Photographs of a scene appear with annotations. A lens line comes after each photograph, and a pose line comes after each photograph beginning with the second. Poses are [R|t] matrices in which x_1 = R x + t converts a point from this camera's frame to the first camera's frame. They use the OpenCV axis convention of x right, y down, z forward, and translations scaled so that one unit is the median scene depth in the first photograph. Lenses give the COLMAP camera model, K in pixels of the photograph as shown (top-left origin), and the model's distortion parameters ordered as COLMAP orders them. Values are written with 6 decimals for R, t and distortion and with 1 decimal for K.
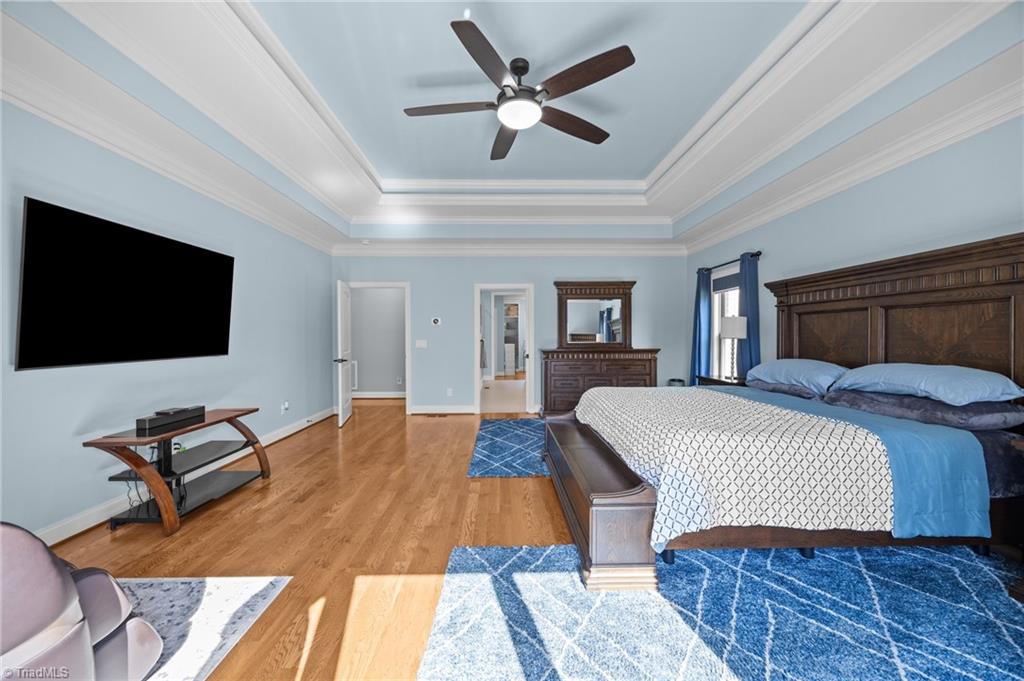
lens RADIAL K [[392.3, 0, 509.4], [0, 392.3, 339.2], [0, 0, 1]] dist [-0.002240, -0.000350]
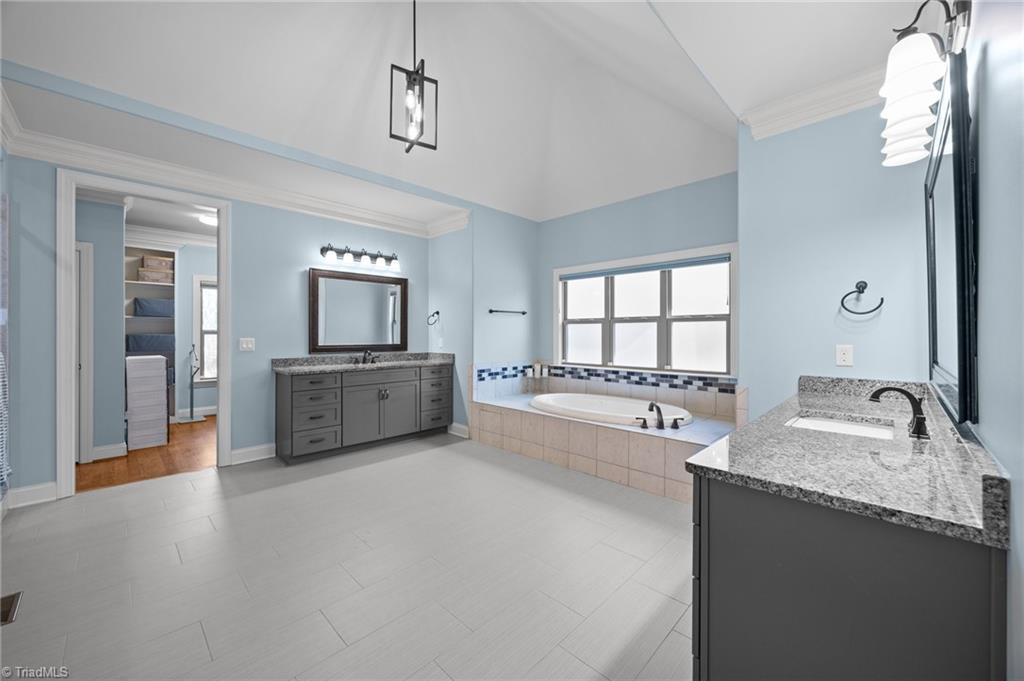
lens RADIAL K [[392.3, 0, 514.5], [0, 392.3, 338.2], [0, 0, 1]] dist [-0.002240, -0.000350]
pose [[0.722964, -0.002107, 0.690882, -0.002180], [0.007507, 0.999960, -0.004806, 0.000798], [-0.690845, 0.008661, 0.722951, 0.480444]]
